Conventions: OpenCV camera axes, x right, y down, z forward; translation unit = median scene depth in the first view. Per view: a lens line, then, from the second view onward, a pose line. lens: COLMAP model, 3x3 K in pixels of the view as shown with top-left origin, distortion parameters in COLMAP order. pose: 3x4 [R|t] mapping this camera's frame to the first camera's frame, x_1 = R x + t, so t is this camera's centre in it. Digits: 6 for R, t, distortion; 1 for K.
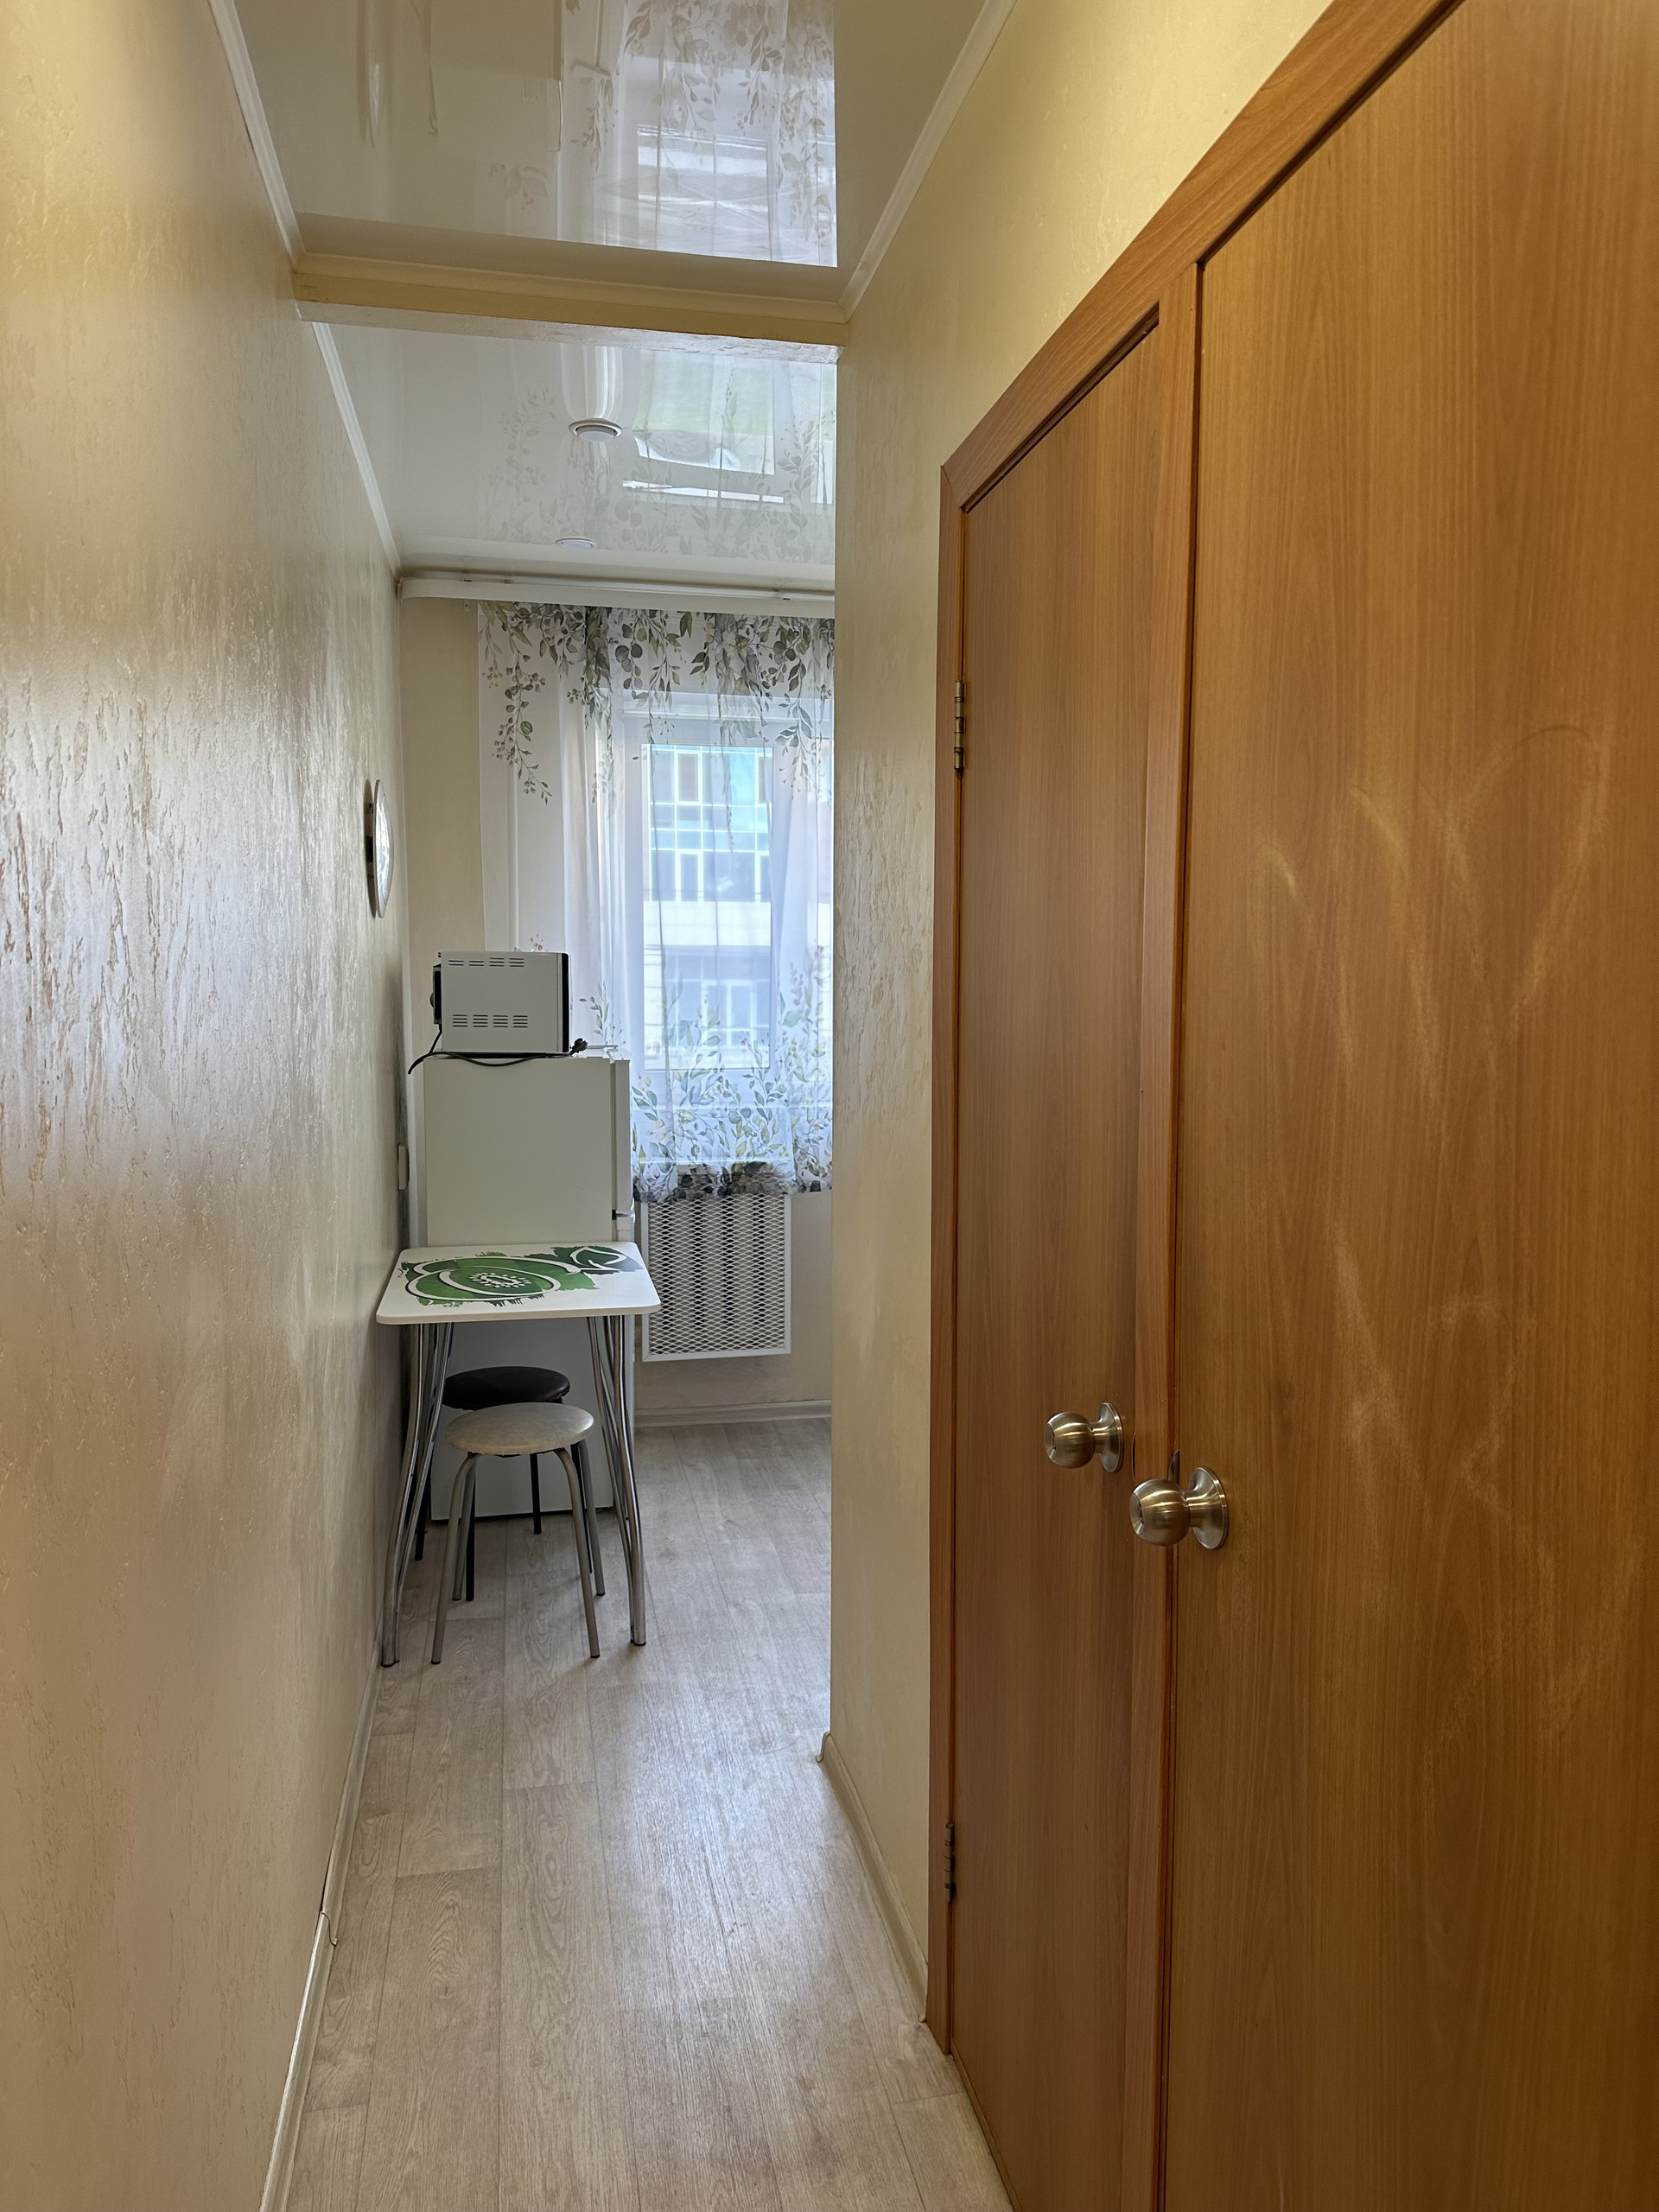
lens RADIAL K [[1510.8, 0, 815.4], [0, 1510.8, 1118.2], [0, 0, 1]] dist [0.139782, -0.259016]
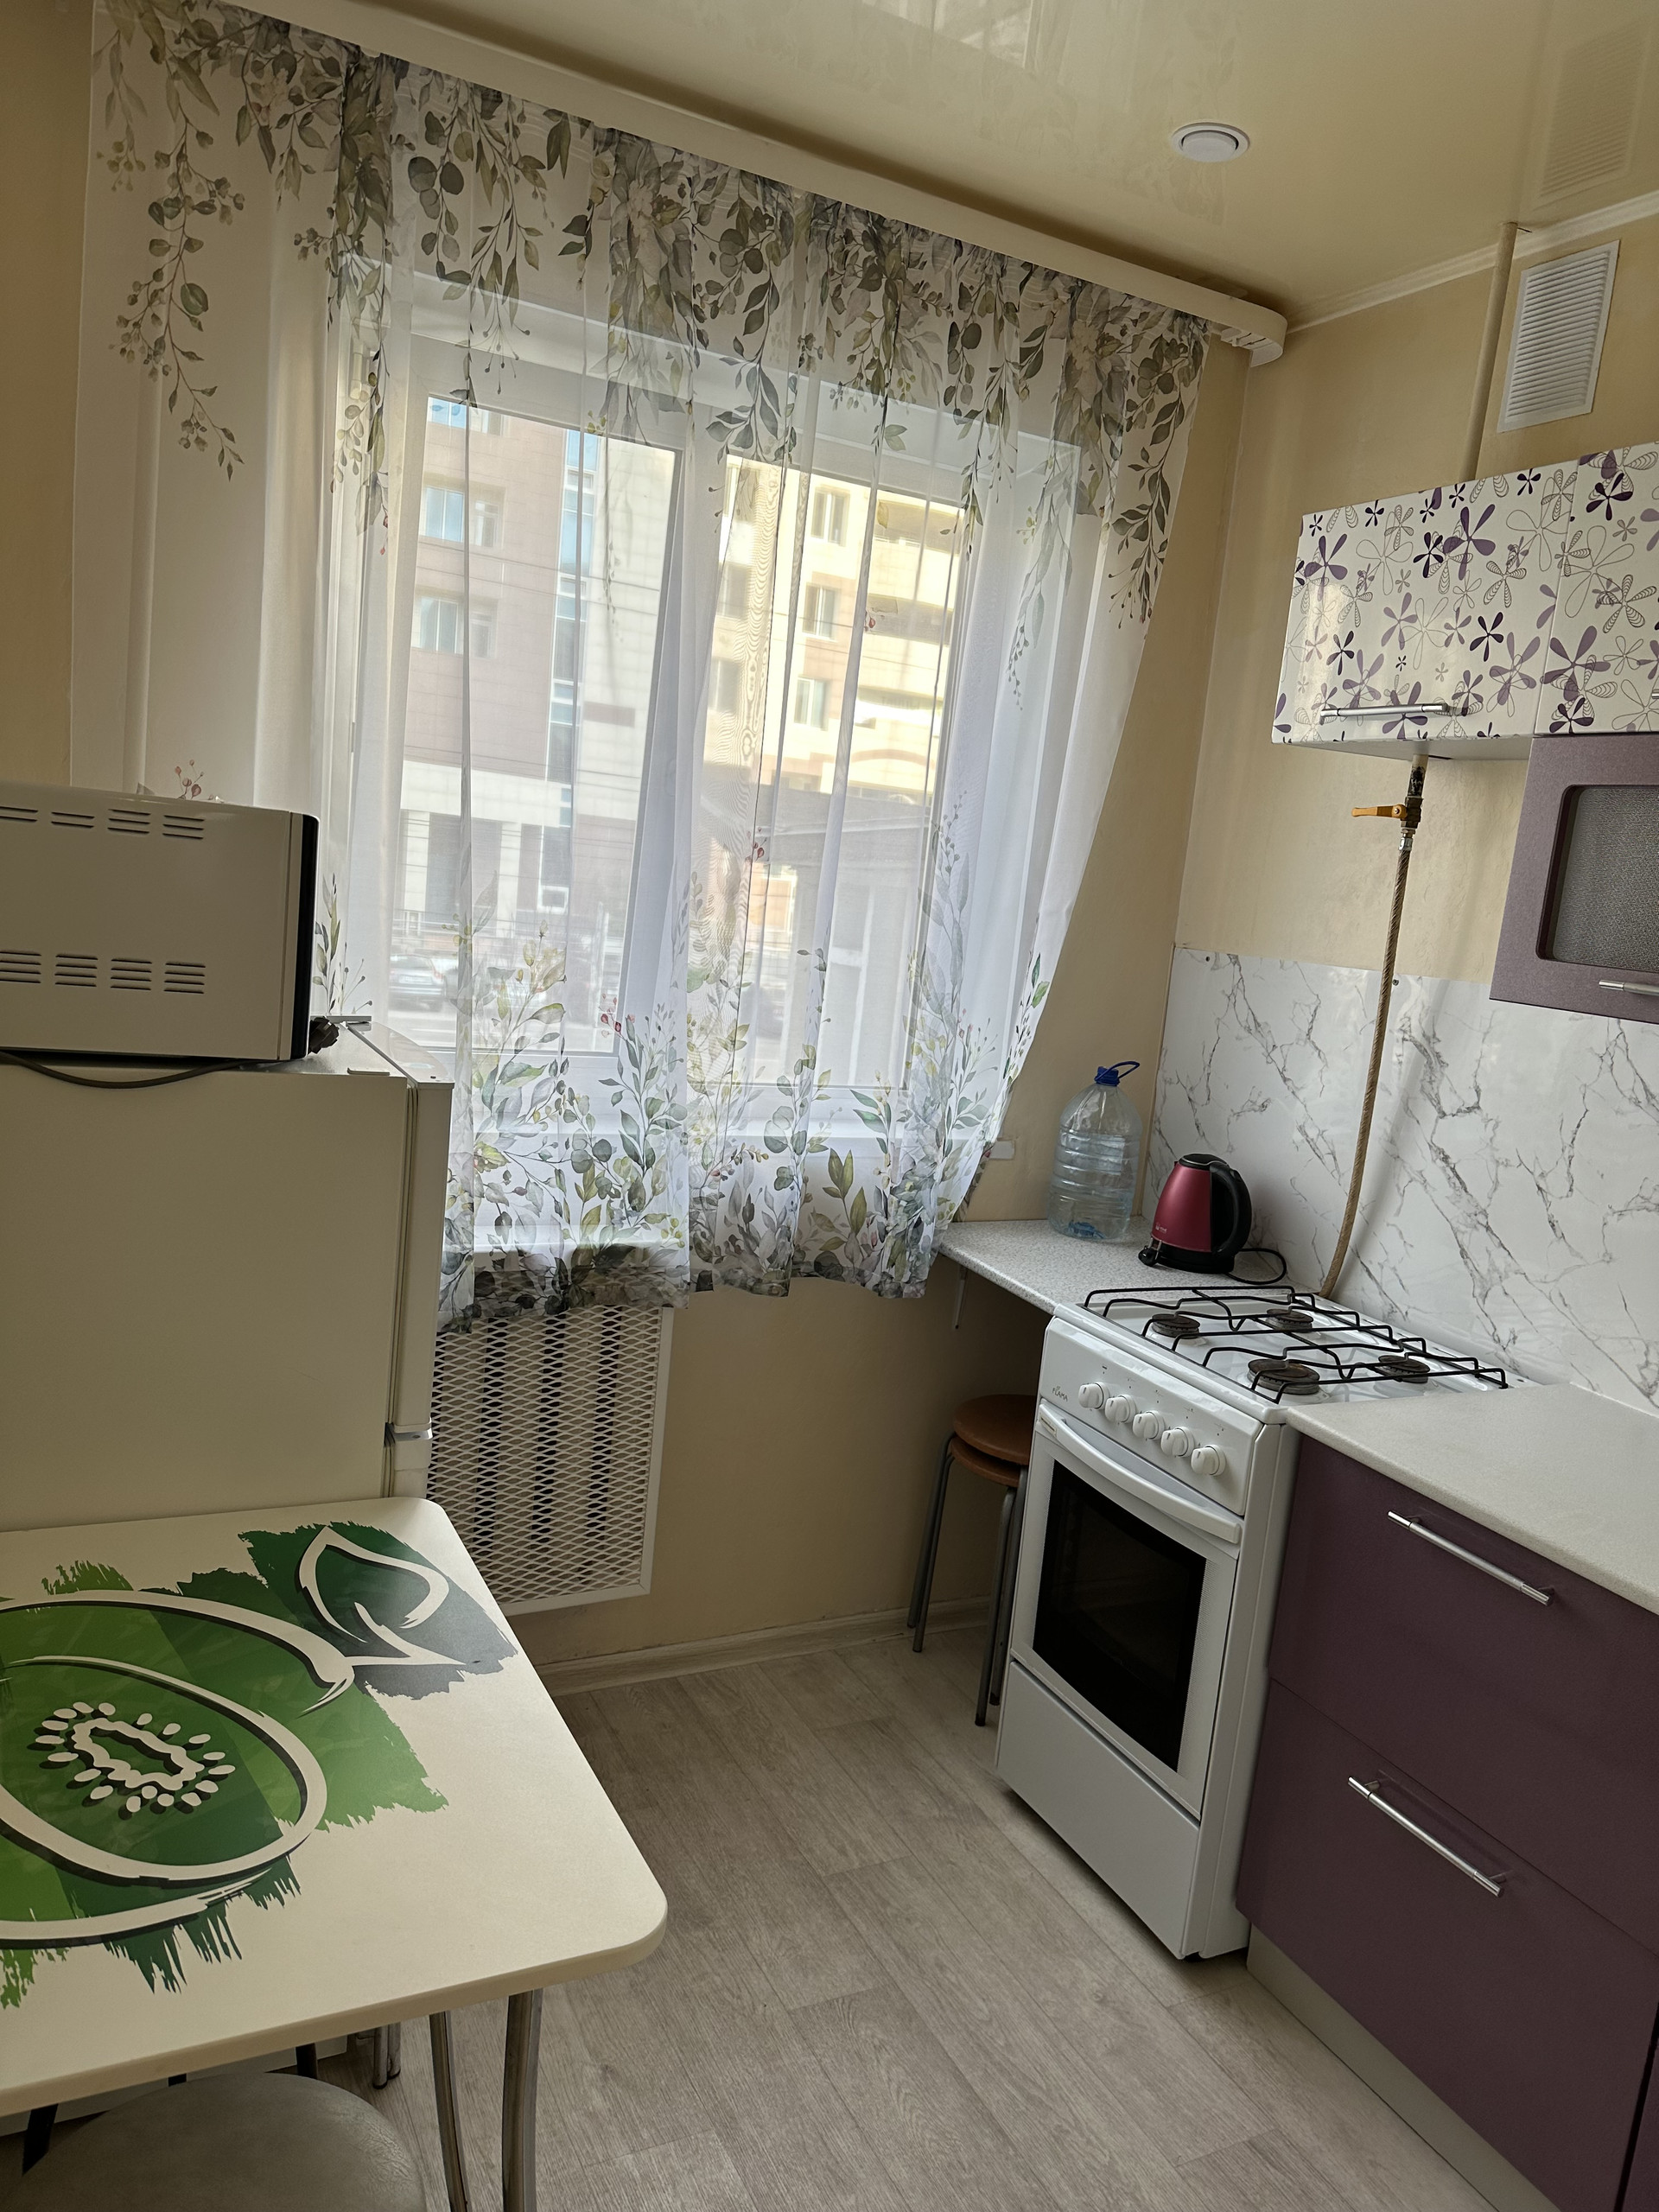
lens RADIAL K [[1547.6, 0, 825.3], [0, 1547.6, 1120.2], [0, 0, 1]] dist [0.002735, -0.007602]
pose [[0.959537, 0.049521, 0.277196, -0.124030], [-0.070032, 0.995452, 0.064587, -0.055396], [-0.272736, -0.081386, 0.958640, 0.486830]]
